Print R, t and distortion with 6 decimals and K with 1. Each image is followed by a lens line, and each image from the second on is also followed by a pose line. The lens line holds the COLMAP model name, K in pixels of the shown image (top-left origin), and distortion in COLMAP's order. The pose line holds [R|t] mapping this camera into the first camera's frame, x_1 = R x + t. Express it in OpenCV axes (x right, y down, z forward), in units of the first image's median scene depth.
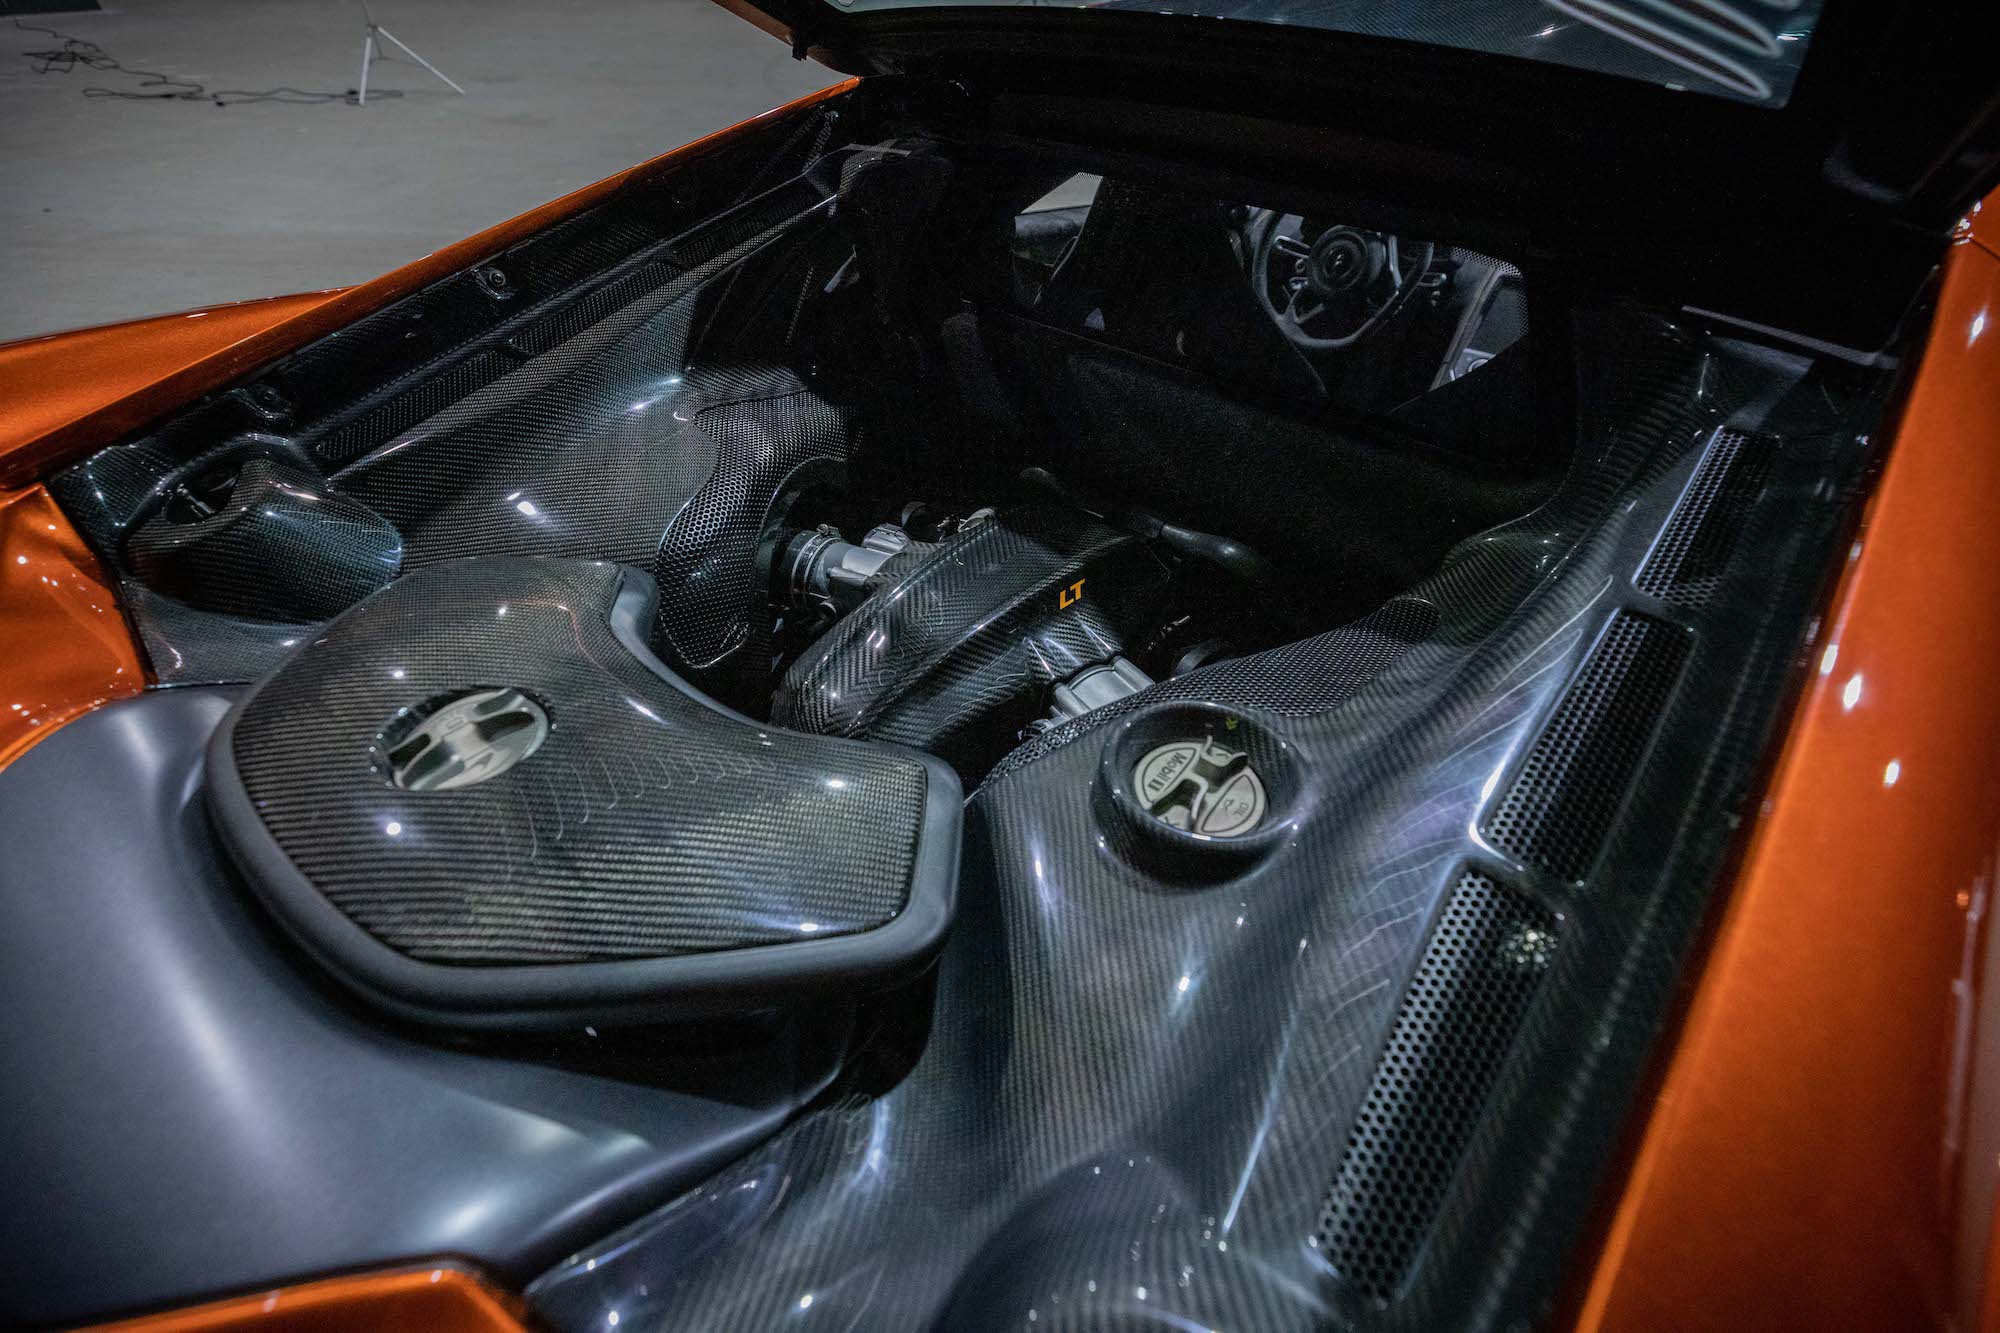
lens RADIAL K [[968.6, 0, 1000.0], [0, 968.6, 666.5], [0, 0, 1]] dist [0.001821, 0.000070]
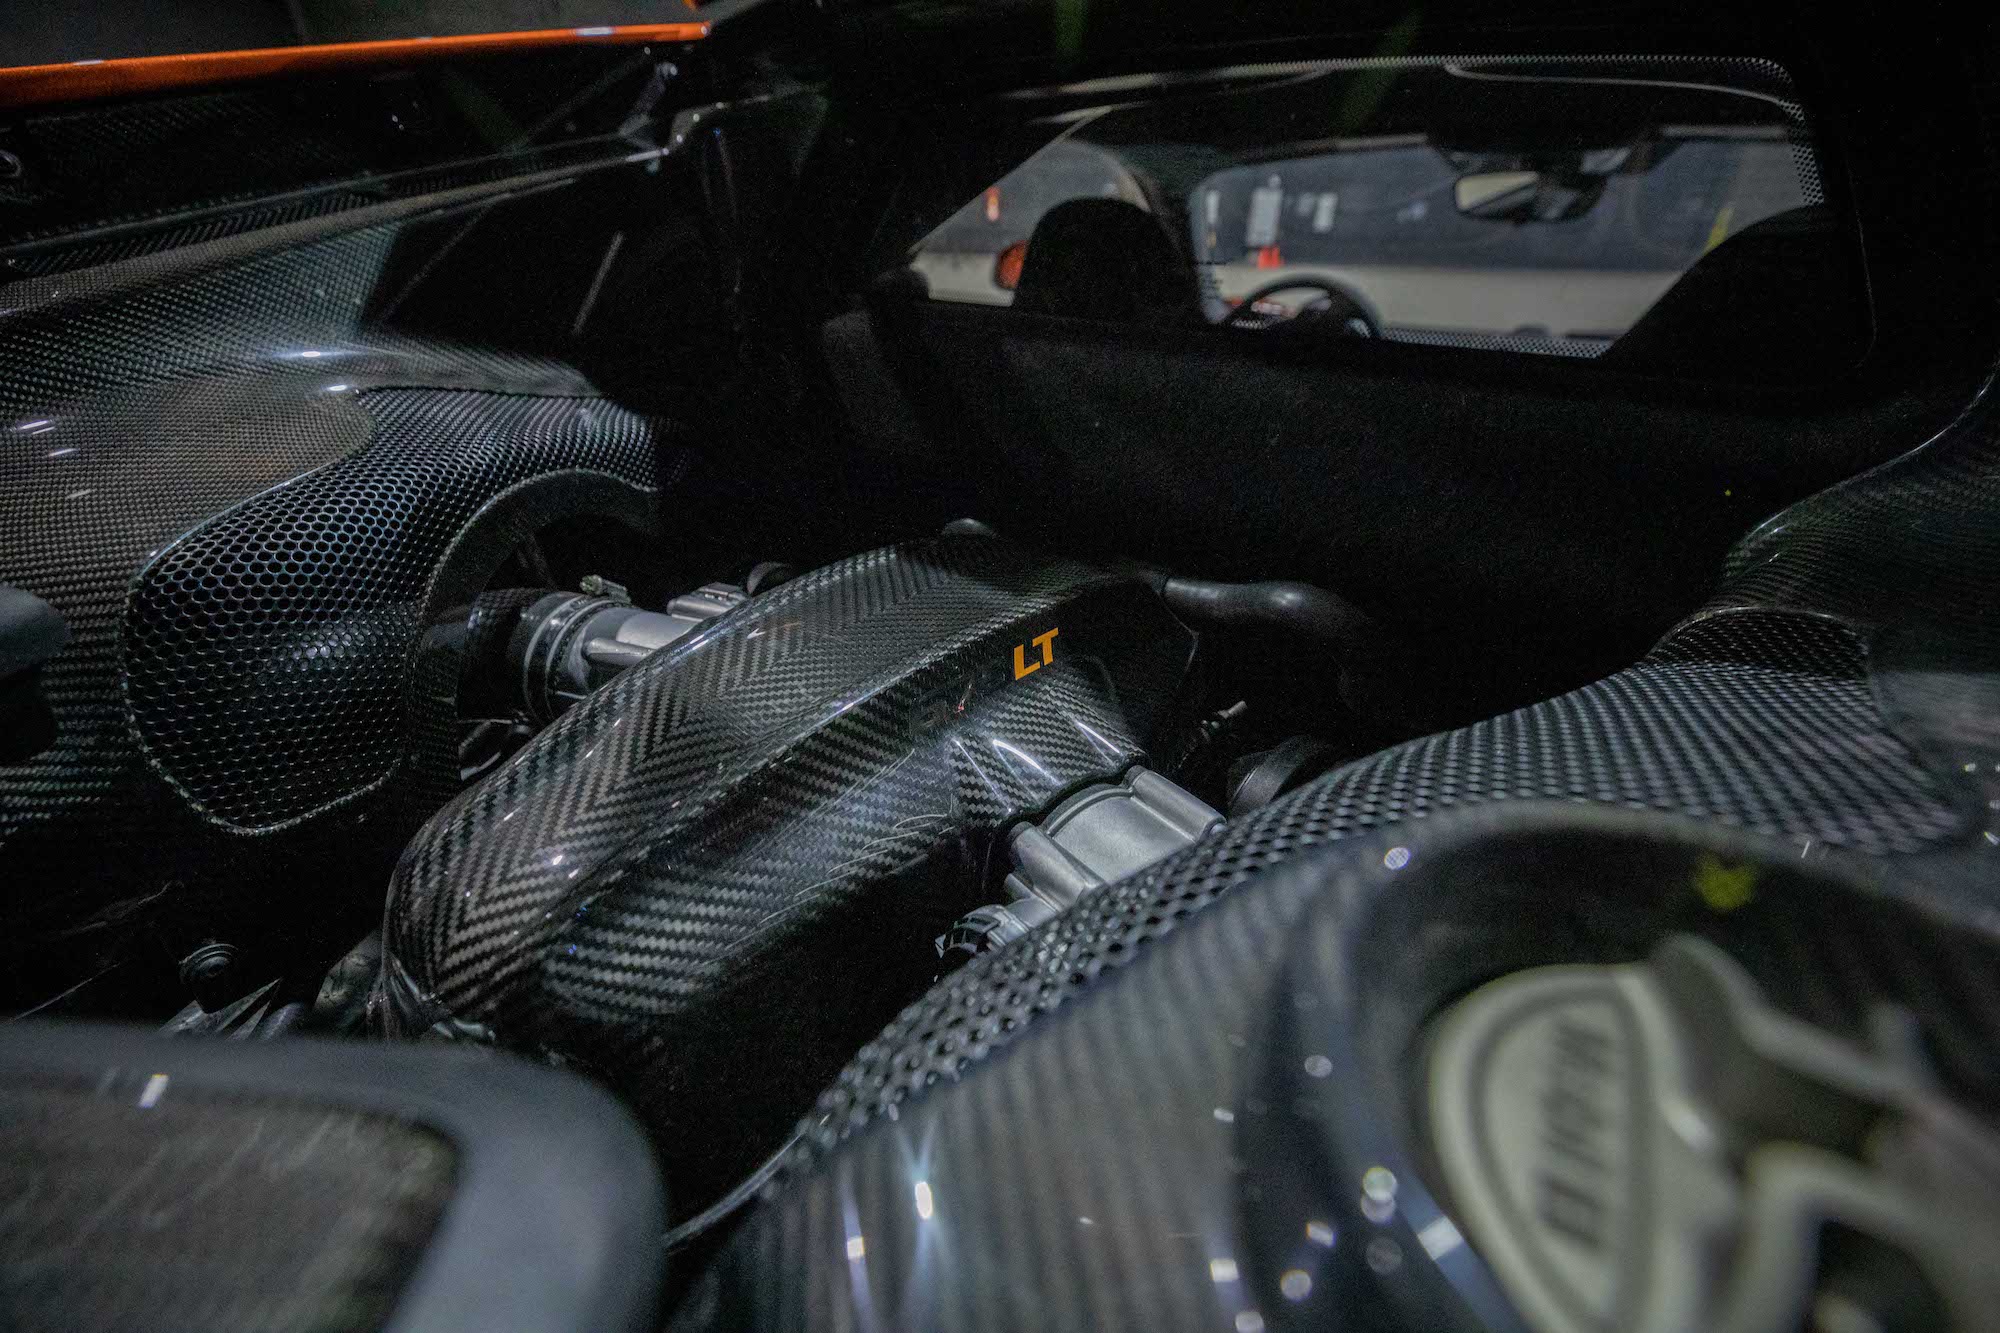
lens RADIAL K [[968.6, 0, 1000.0], [0, 968.6, 666.5], [0, 0, 1]] dist [0.001821, 0.000070]
pose [[0.997275, -0.036176, 0.064302, 0.021562], [0.047591, 0.981405, -0.185953, 0.027325], [-0.056380, 0.188507, 0.980452, 0.496696]]
